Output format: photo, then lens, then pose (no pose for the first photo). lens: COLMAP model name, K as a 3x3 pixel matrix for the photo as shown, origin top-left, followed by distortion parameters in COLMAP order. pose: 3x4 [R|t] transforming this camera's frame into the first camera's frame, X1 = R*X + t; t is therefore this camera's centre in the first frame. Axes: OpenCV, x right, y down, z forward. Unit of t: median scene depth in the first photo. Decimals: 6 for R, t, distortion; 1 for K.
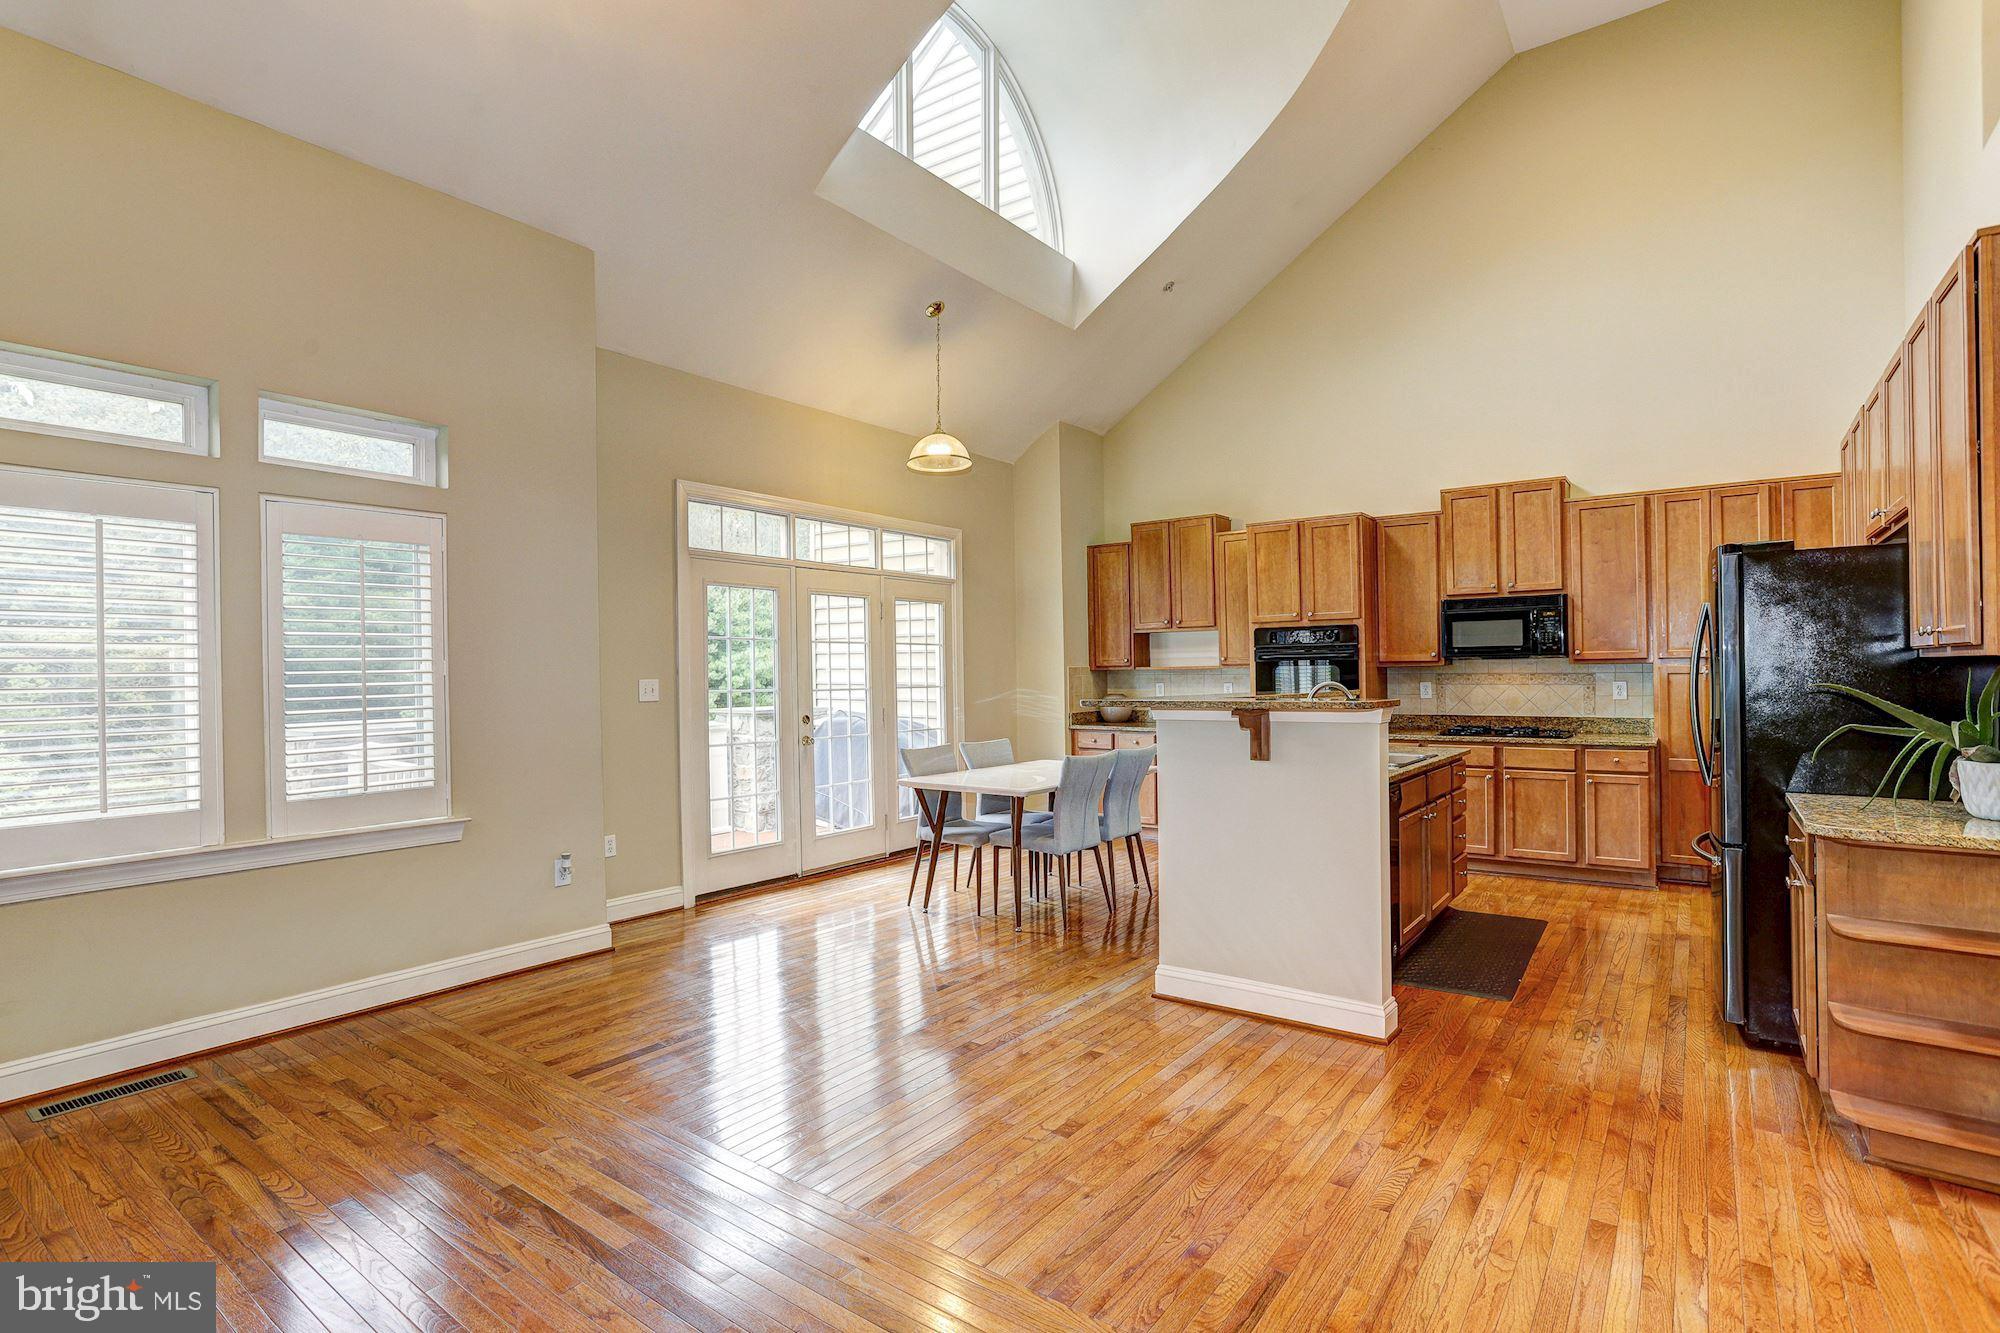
lens RADIAL K [[969.0, 0, 1000.0], [0, 969.0, 666.5], [0, 0, 1]] dist [-0.045886, 0.034525]
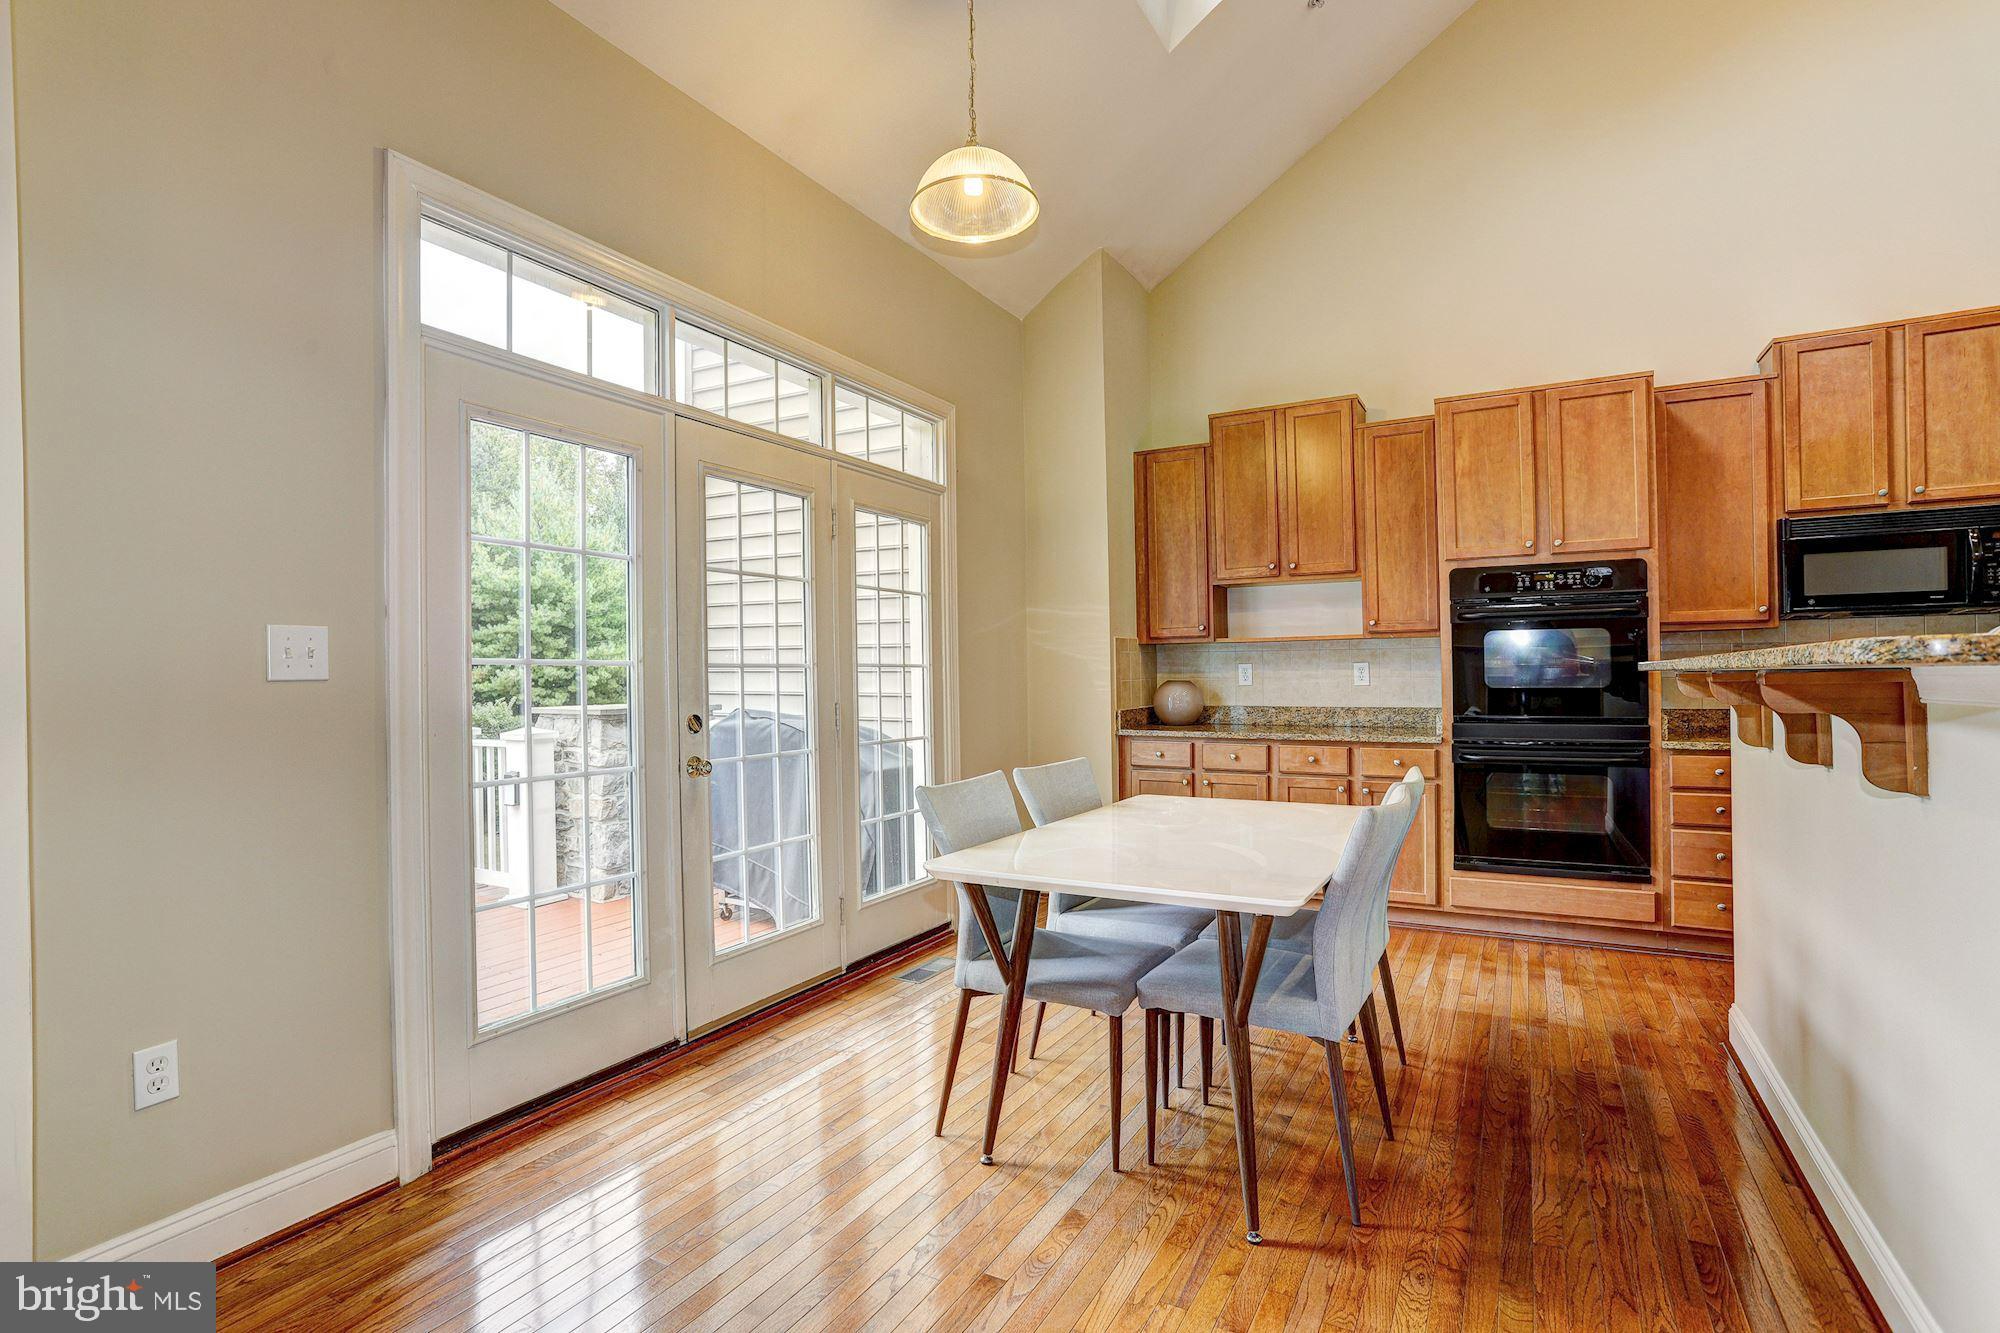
lens RADIAL K [[969.0, 0, 1000.0], [0, 969.0, 666.5], [0, 0, 1]] dist [-0.045886, 0.034525]
pose [[0.991015, 0.001465, 0.133746, -0.105031], [-0.001260, 0.999998, -0.001616, 0.024660], [-0.133748, 0.001433, 0.991014, 0.461035]]
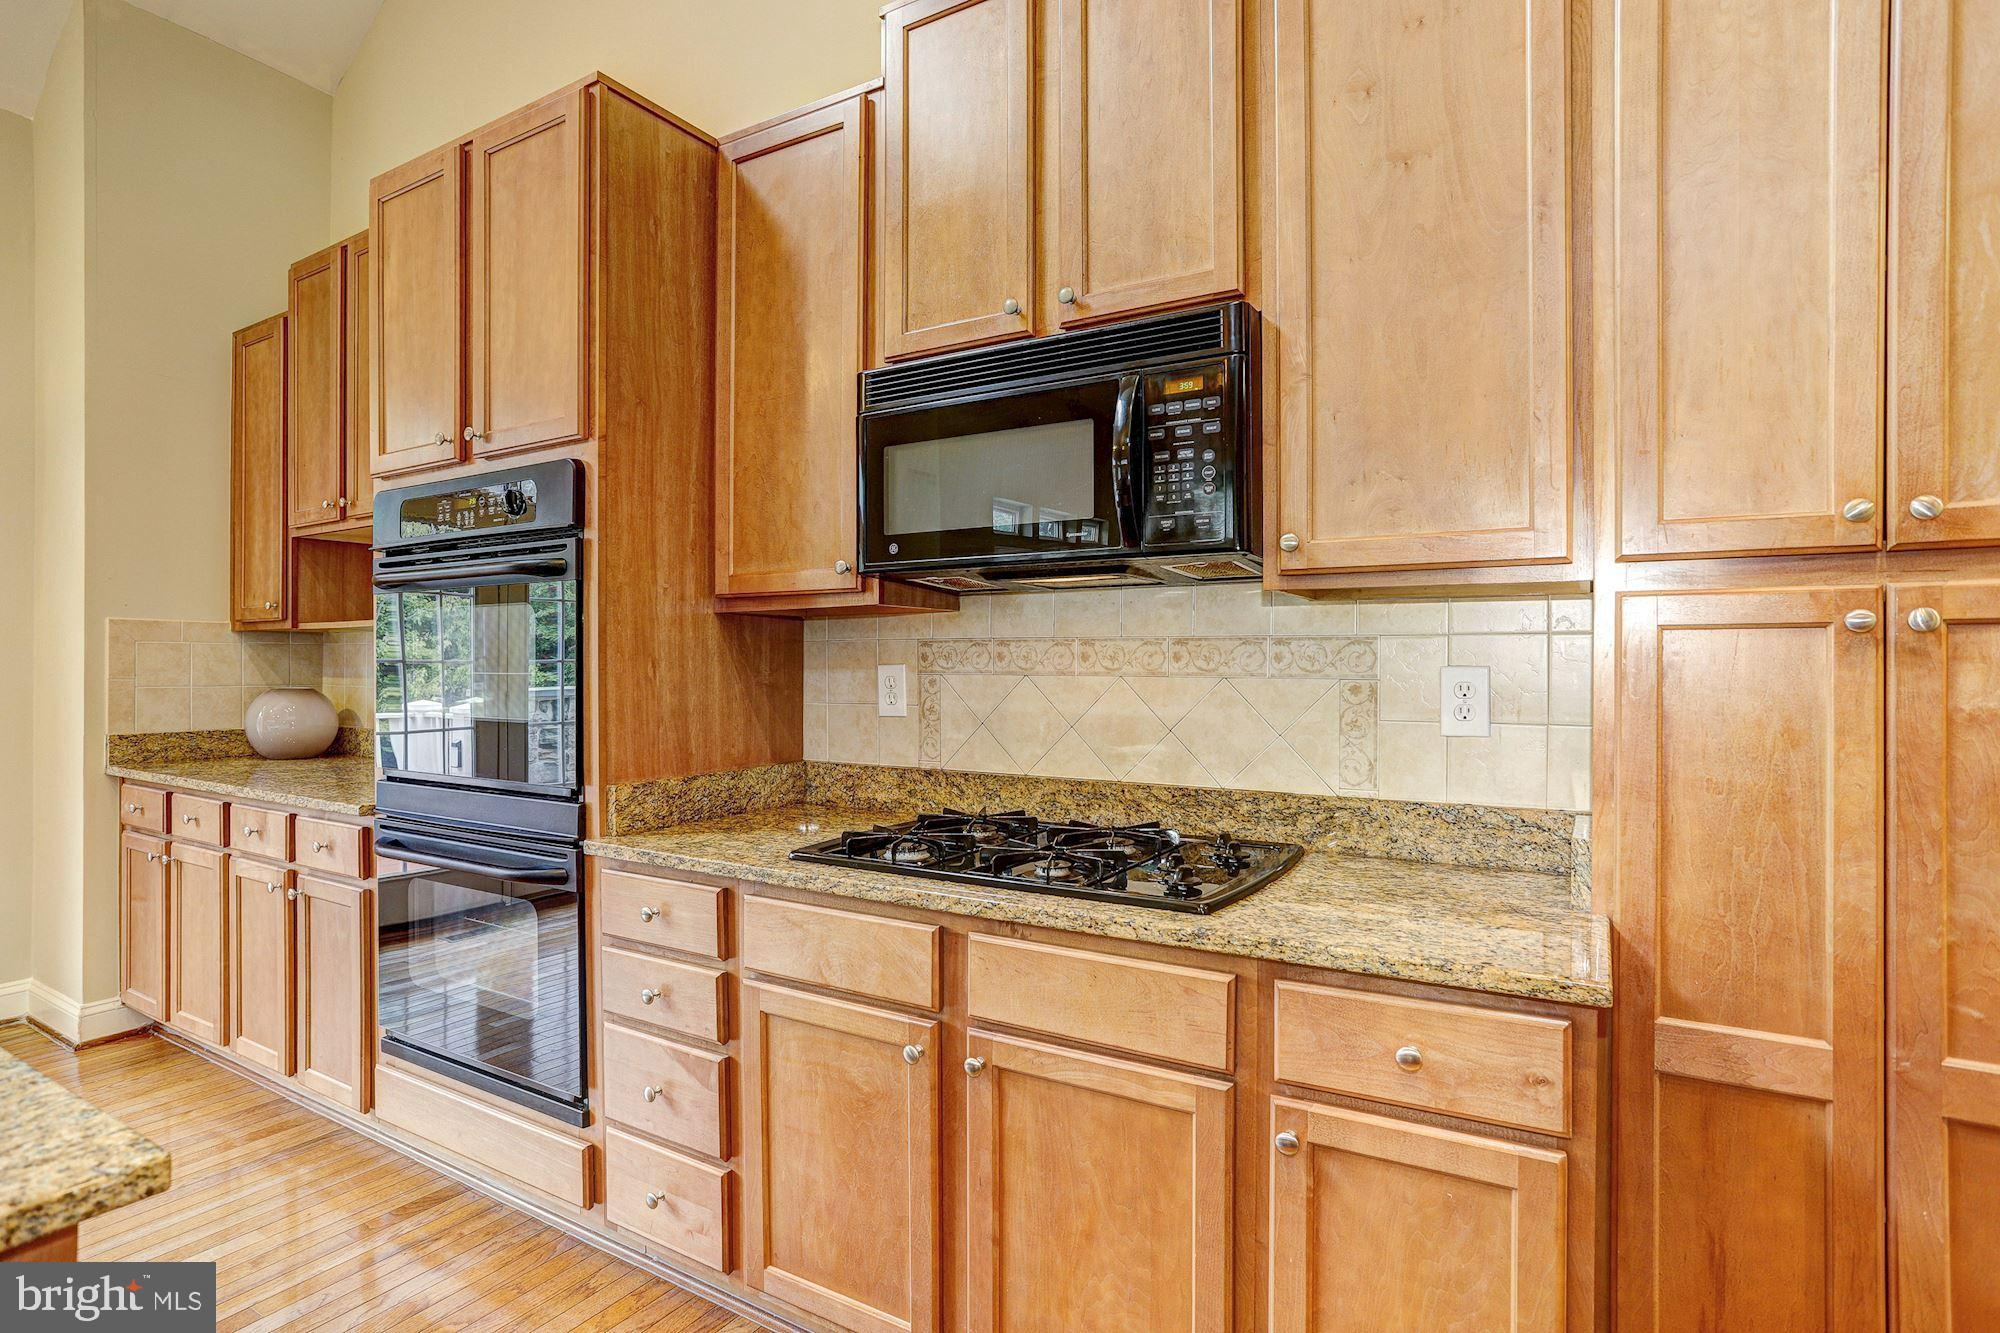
lens RADIAL K [[1031.6, 0, 922.5], [0, 1031.6, 666.7], [0, 0, 1]] dist [-0.019080, 0.000300]
pose [[0.998929, 0.017122, 0.042987, 0.456535], [-0.017205, 0.999851, 0.001545, 0.016321], [-0.042954, -0.002283, 0.999074, 0.678469]]
